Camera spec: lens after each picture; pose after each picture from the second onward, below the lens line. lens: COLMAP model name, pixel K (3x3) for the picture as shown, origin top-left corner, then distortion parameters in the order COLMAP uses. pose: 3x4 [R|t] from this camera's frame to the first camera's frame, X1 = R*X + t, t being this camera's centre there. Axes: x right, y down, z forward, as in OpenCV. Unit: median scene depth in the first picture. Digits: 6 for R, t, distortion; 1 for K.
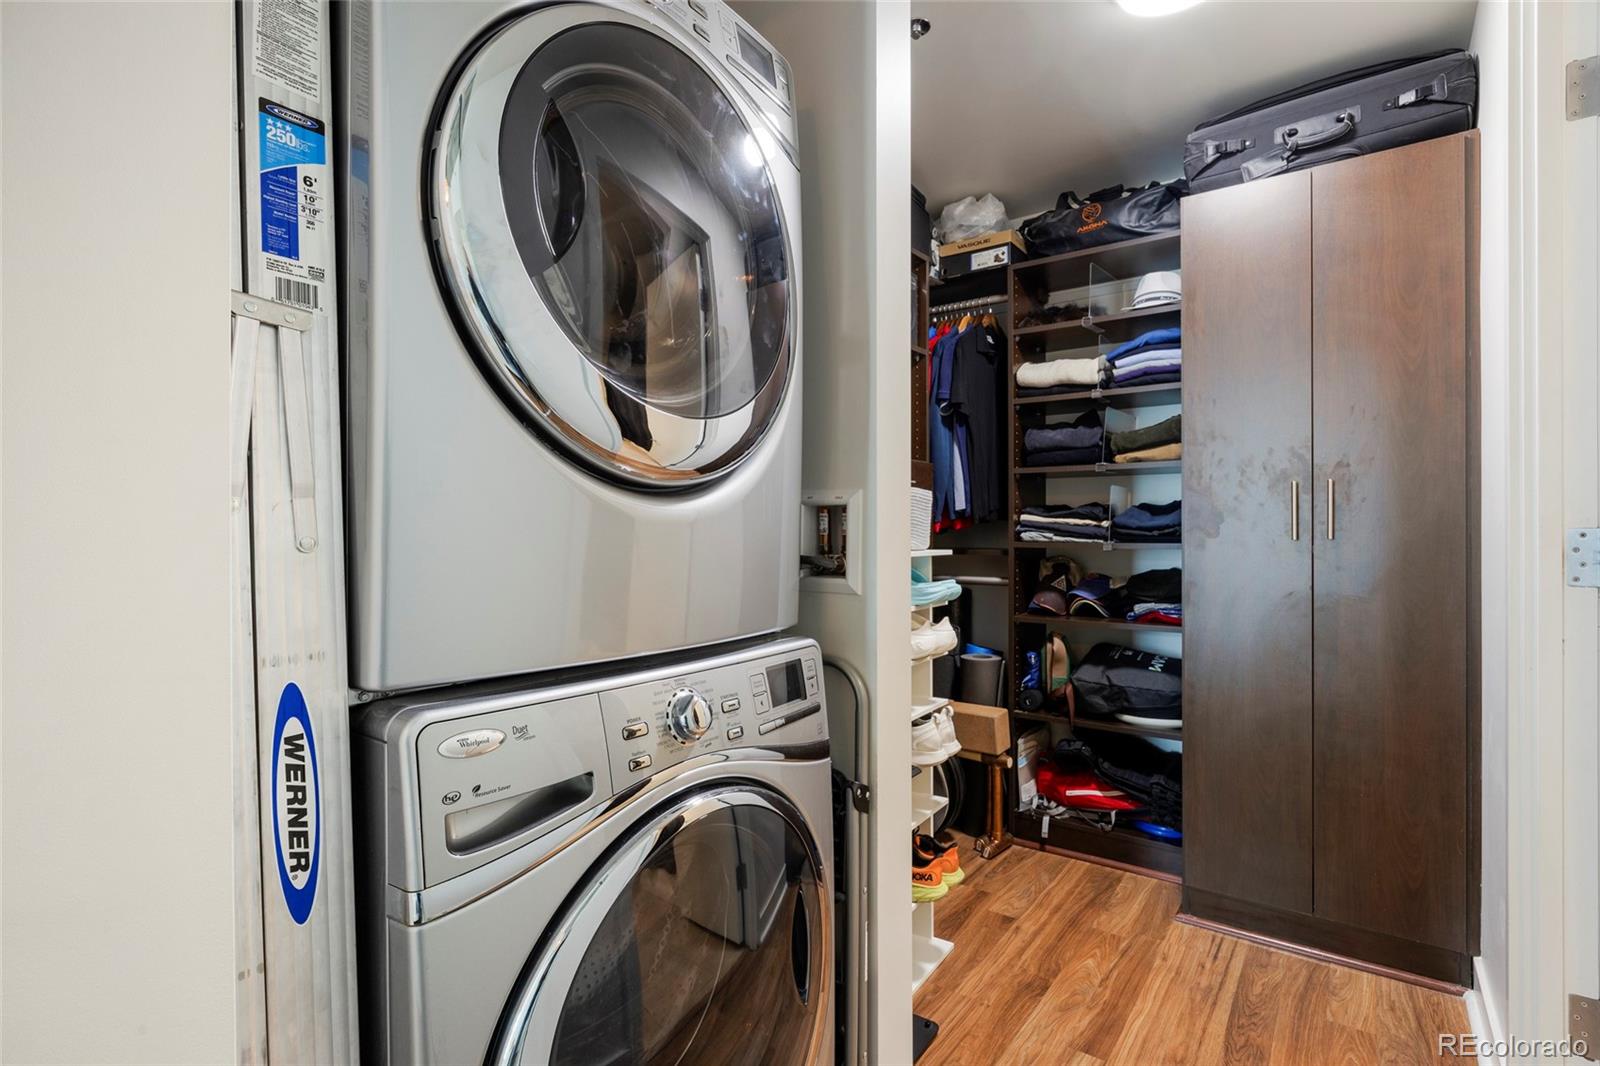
lens RADIAL K [[771.4, 0, 805.4], [0, 771.4, 526.1], [0, 0, 1]] dist [-0.010467, -0.000440]
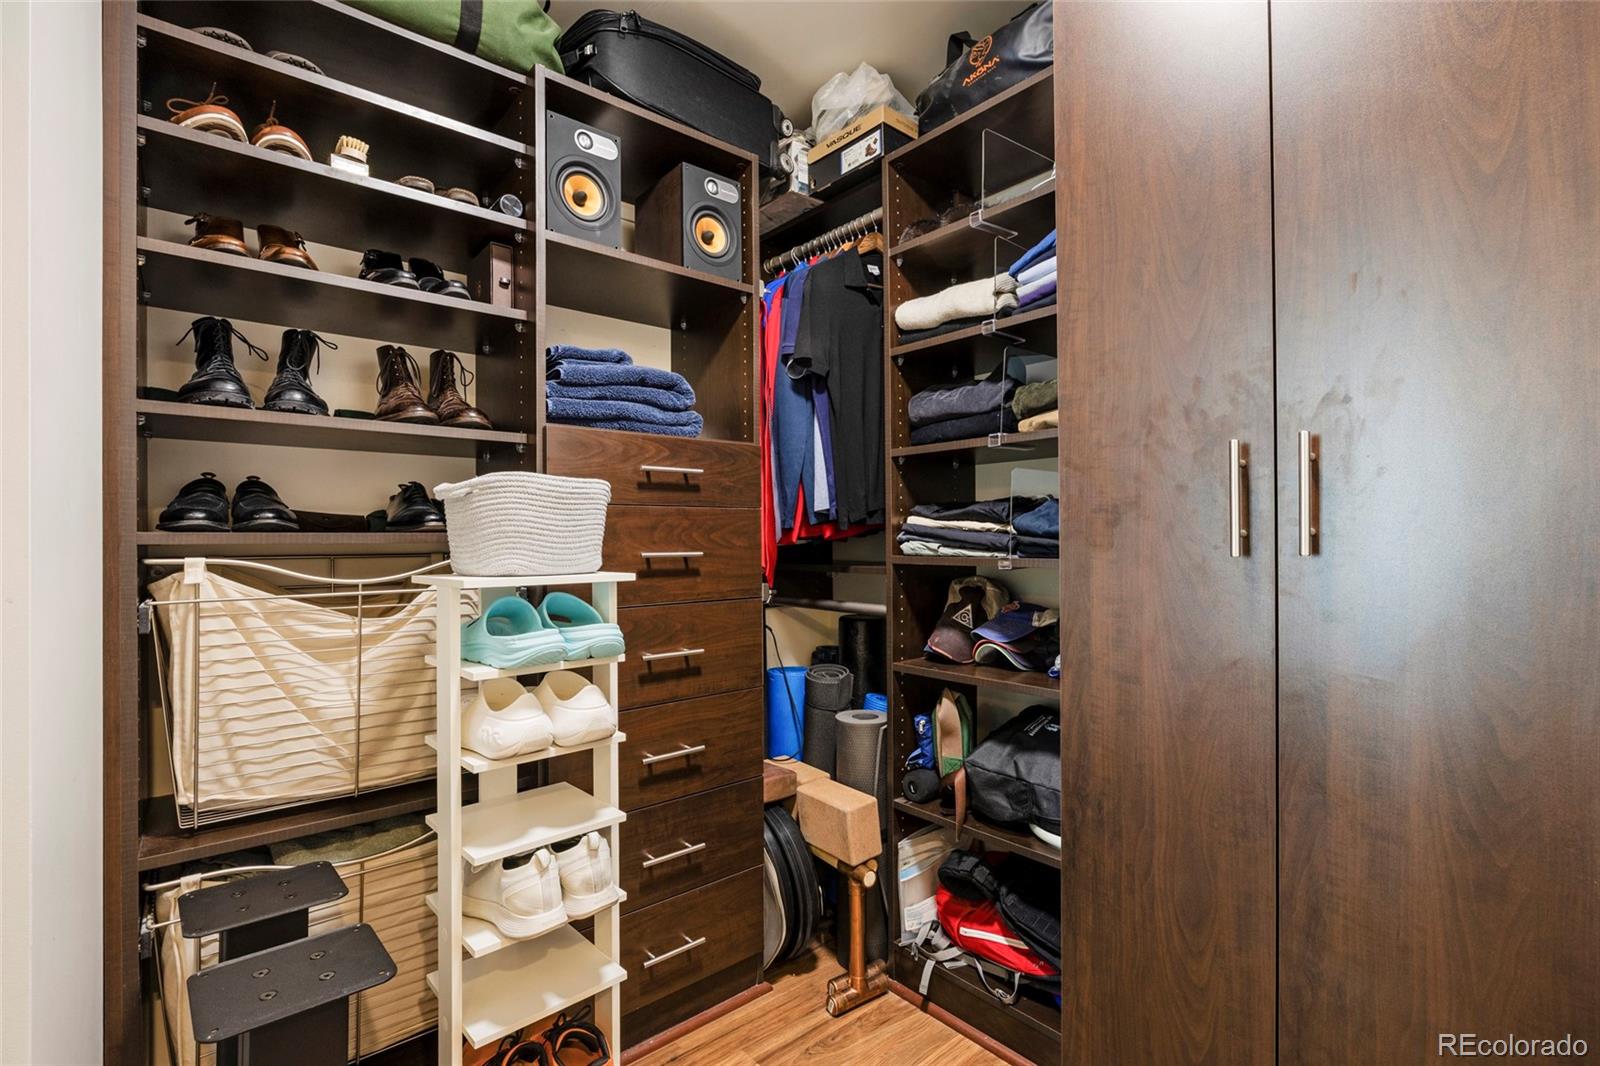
lens RADIAL K [[728.9, 0, 796.3], [0, 728.9, 538.7], [0, 0, 1]] dist [-0.019783, 0.000209]
pose [[0.973088, -0.006750, -0.230336, 0.346083], [0.008287, 0.999949, 0.005705, 0.000741], [0.230286, -0.007460, 0.973094, 0.353562]]
